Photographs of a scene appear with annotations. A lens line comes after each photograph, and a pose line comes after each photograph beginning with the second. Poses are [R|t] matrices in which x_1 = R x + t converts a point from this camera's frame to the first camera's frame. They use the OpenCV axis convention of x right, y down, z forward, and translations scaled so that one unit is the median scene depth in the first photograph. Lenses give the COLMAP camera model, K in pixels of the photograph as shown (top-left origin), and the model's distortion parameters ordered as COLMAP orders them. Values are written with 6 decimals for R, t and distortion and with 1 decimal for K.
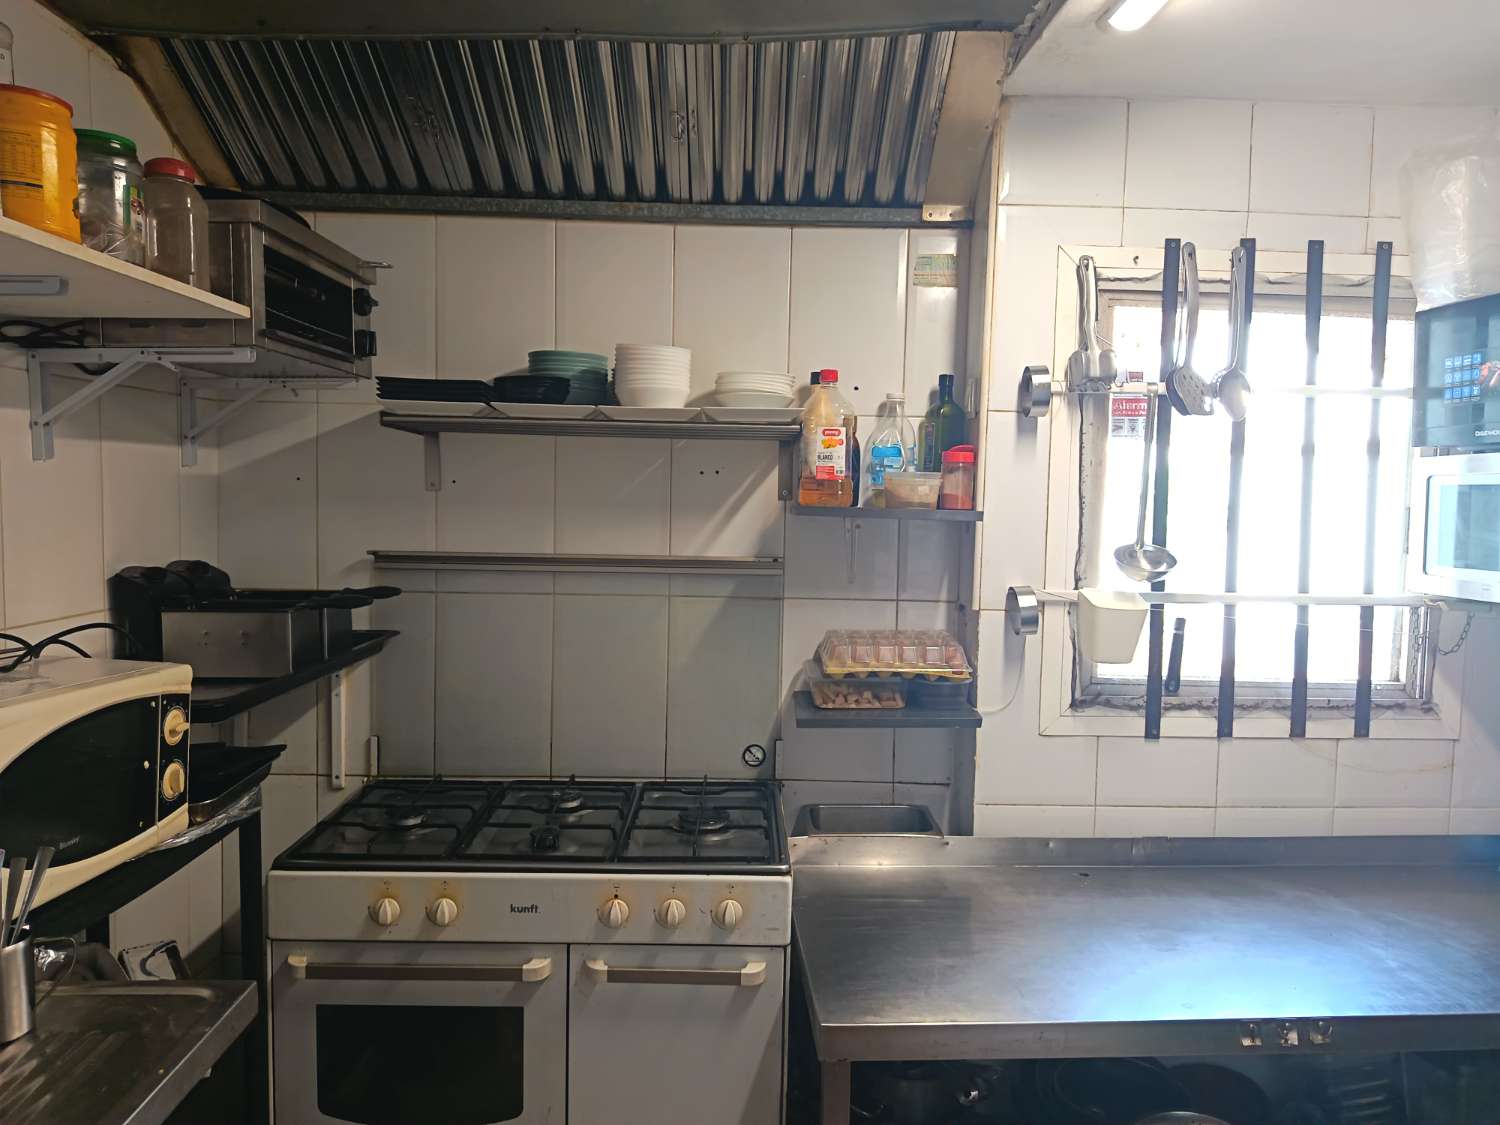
lens RADIAL K [[1011.2, 0, 751.6], [0, 1011.2, 585.0], [0, 0, 1]] dist [0.059481, -0.124798]
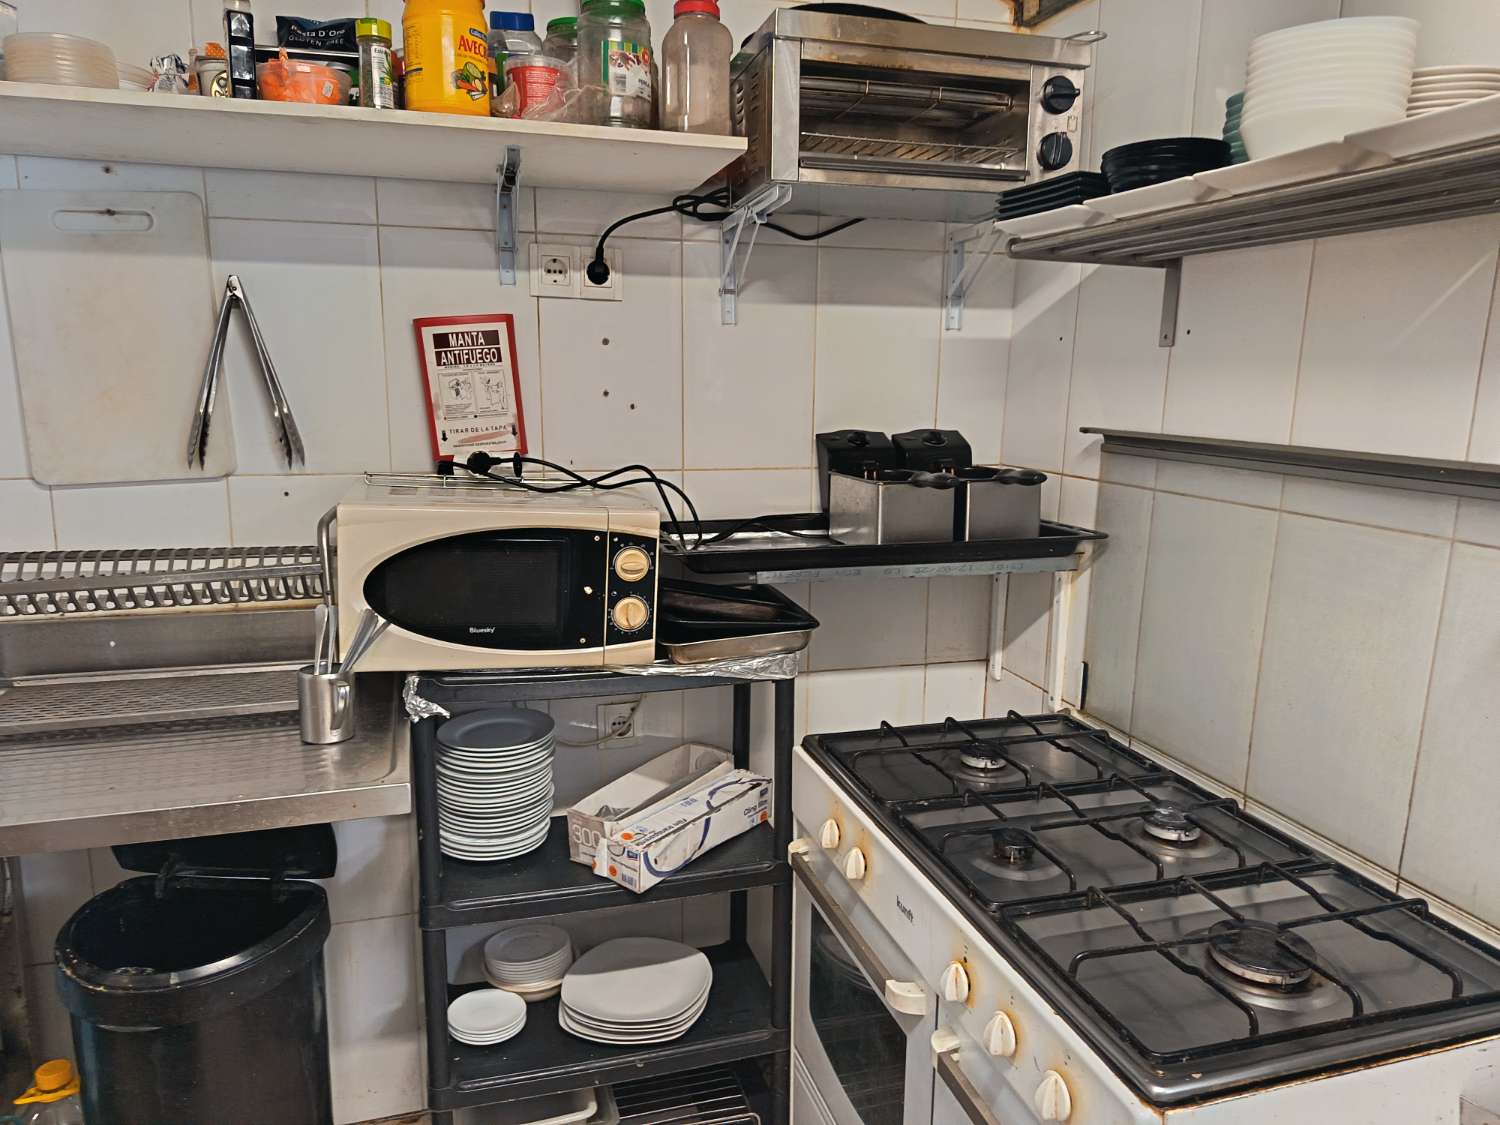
lens RADIAL K [[1011.2, 0, 751.6], [0, 1011.2, 585.0], [0, 0, 1]] dist [0.059481, -0.124798]
pose [[0.265910, 0.180026, -0.947039, 0.393227], [-0.095697, 0.982485, 0.159894, -0.019203], [0.959236, 0.048111, 0.278480, 0.663069]]
